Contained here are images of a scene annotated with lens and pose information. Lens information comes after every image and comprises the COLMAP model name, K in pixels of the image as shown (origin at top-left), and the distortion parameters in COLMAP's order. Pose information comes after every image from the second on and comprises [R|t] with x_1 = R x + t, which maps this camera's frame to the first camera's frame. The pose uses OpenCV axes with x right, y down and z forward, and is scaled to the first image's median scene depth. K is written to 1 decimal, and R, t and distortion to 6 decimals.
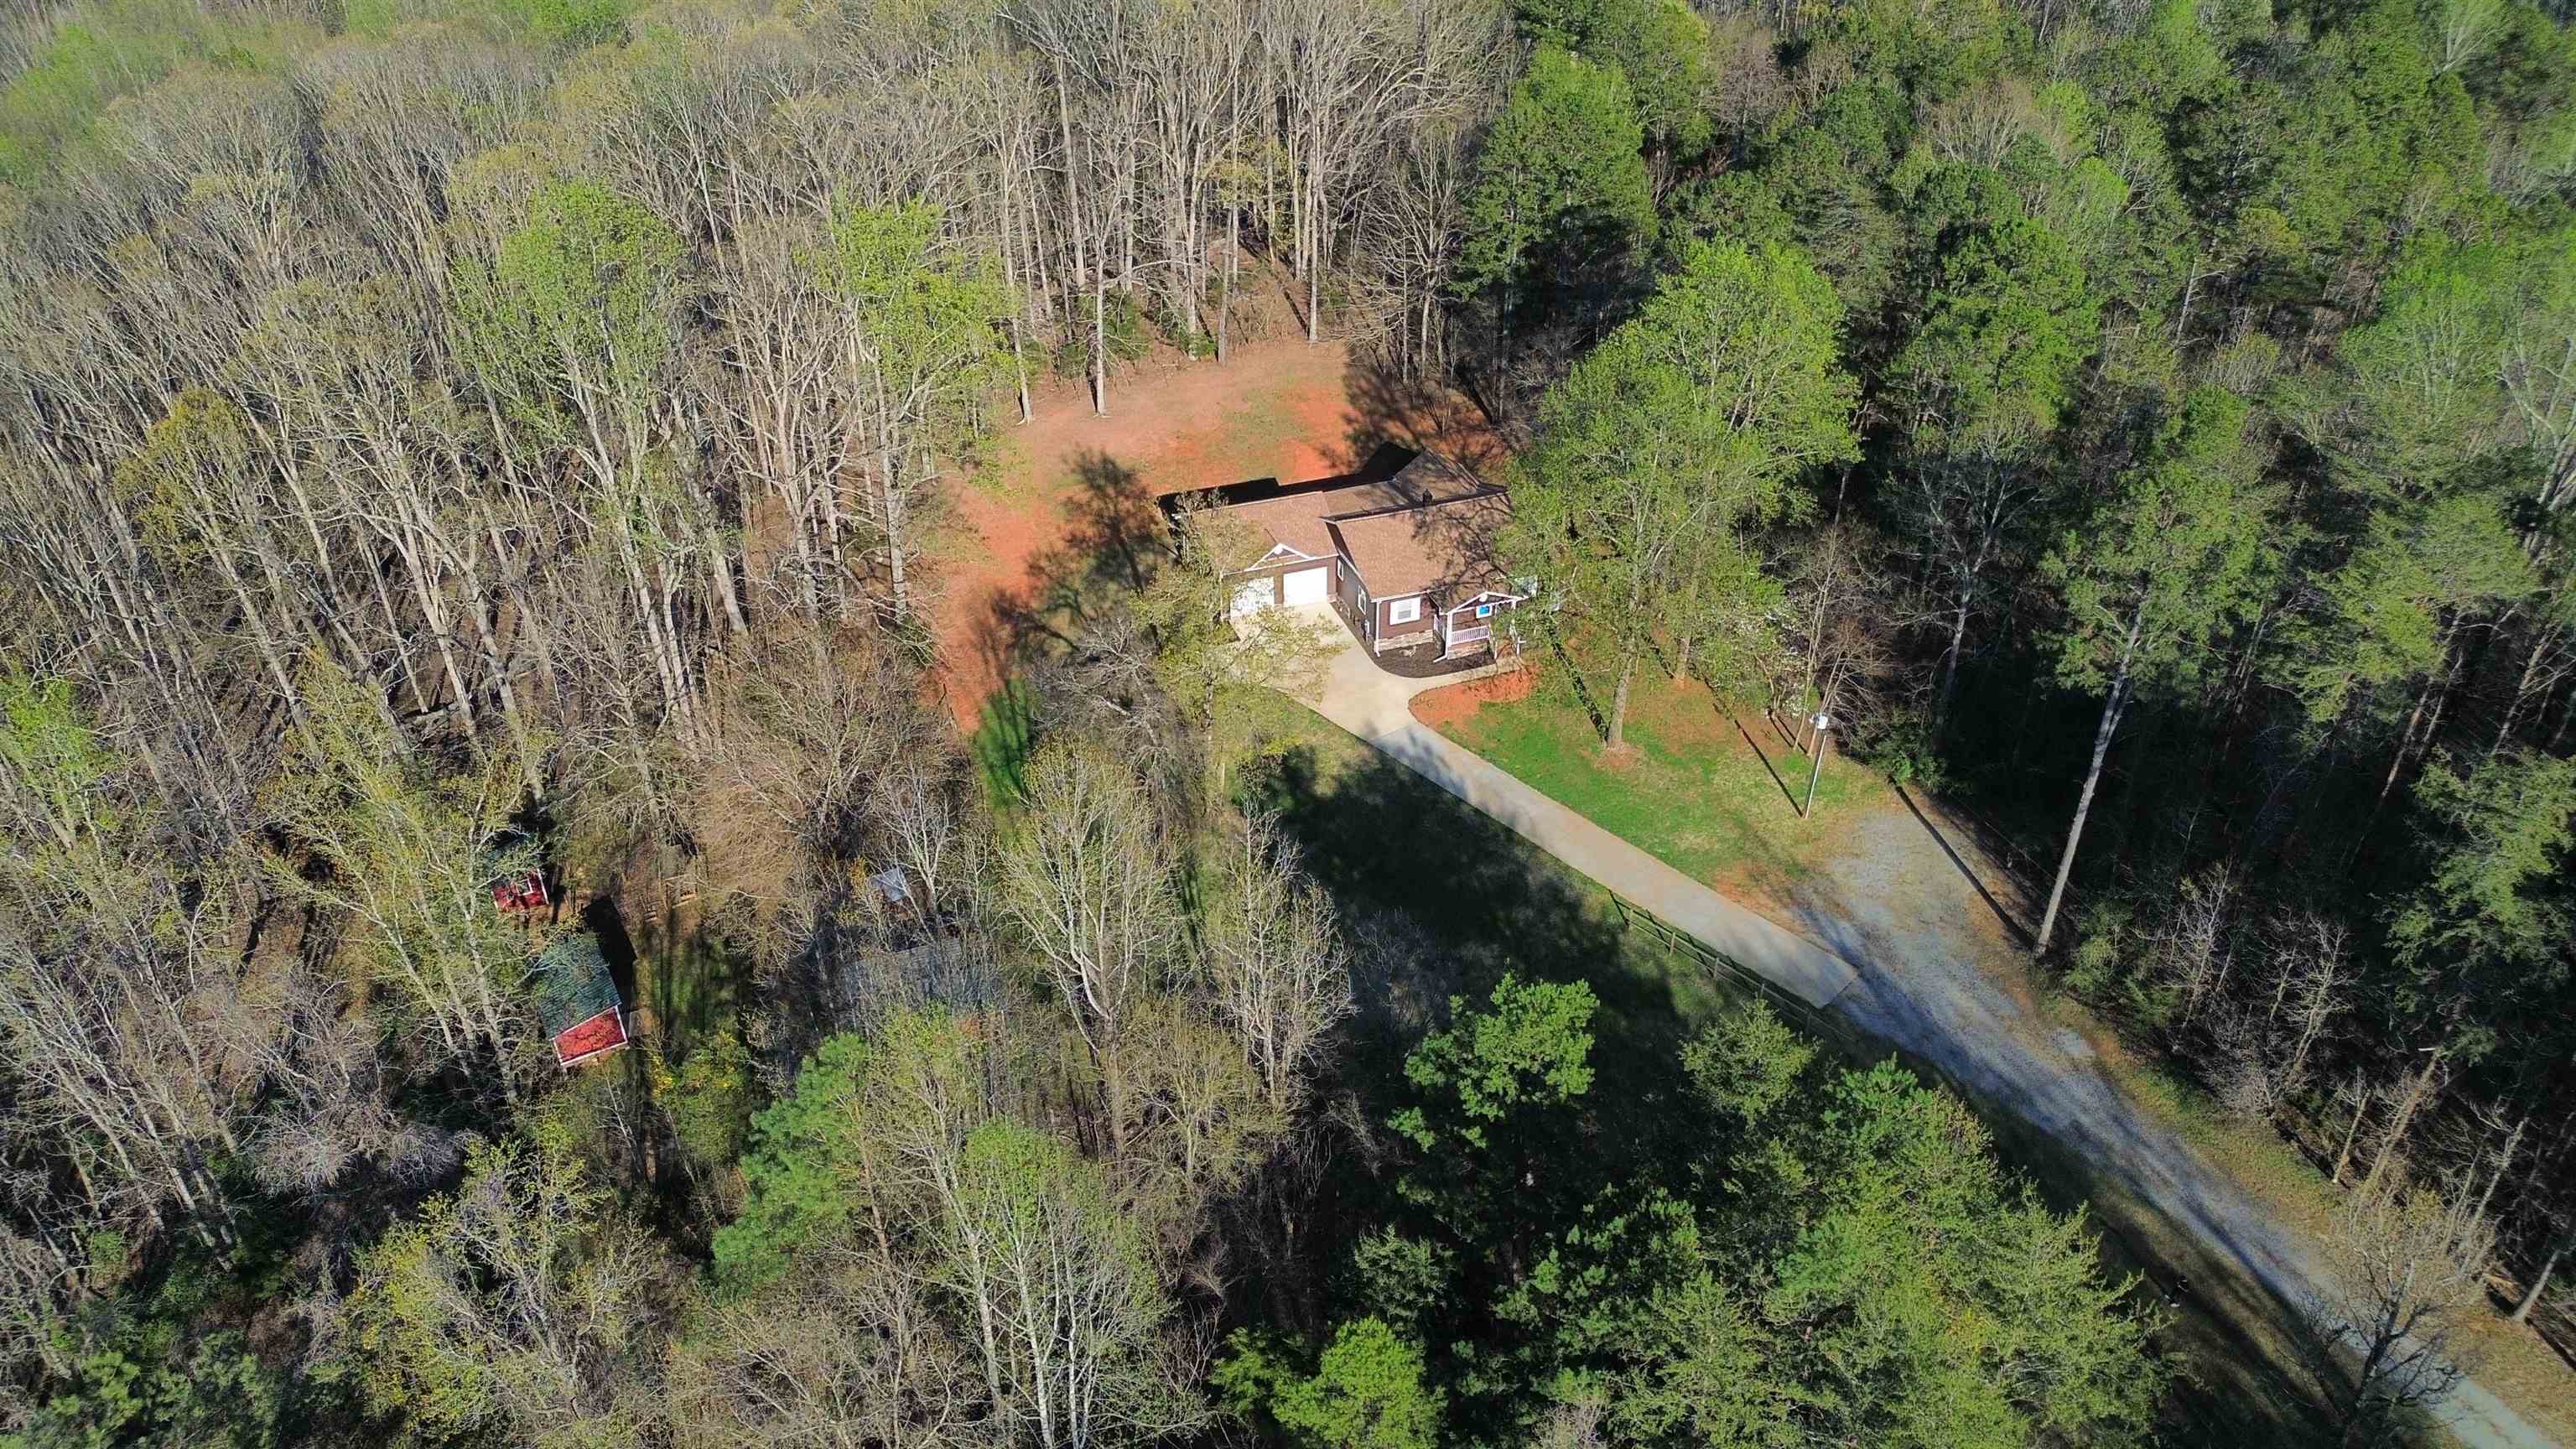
lens RADIAL K [[1812.1, 0, 1289.4], [0, 1812.1, 715.5], [0, 0, 1]] dist [0.033619, -0.029160]
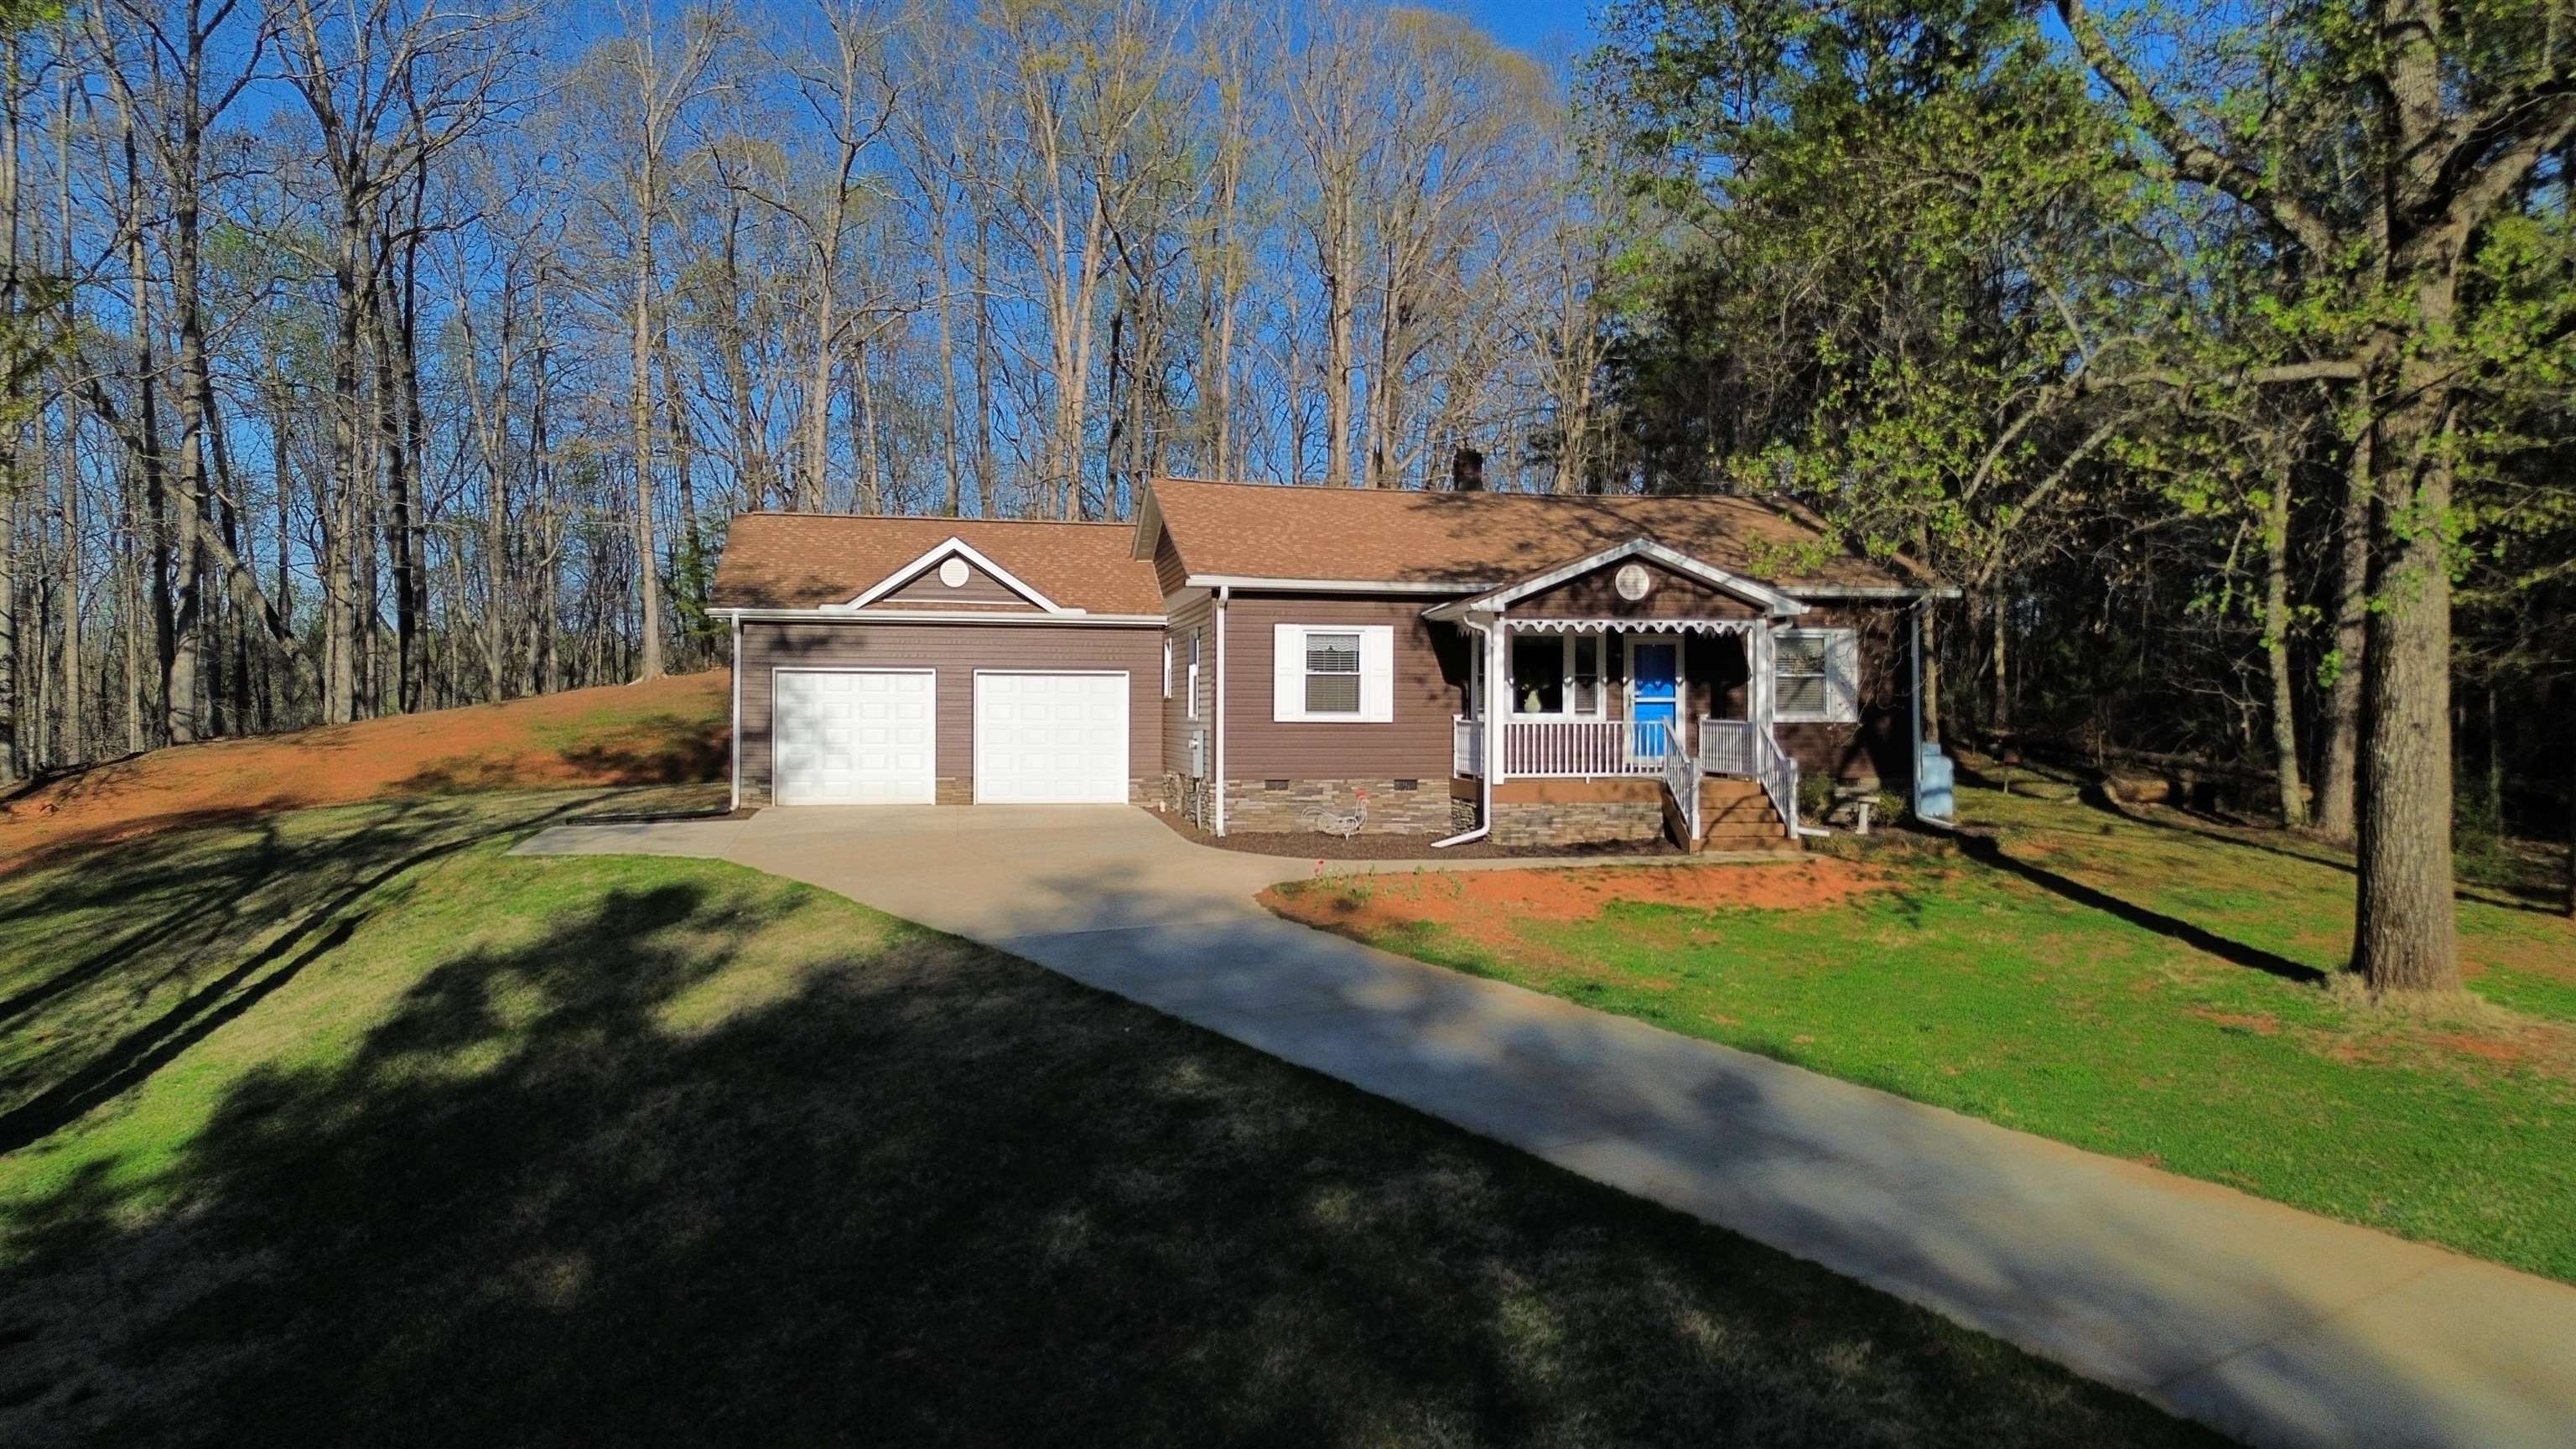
lens RADIAL K [[1812.1, 0, 1284.6], [0, 1812.1, 731.8], [0, 0, 1]] dist [0.033619, -0.029160]
pose [[0.986615, 0.003558, -0.163029, 0.100903], [-0.090752, 0.842609, -0.530823, 0.088391], [0.135481, 0.538513, 0.831654, 0.804274]]
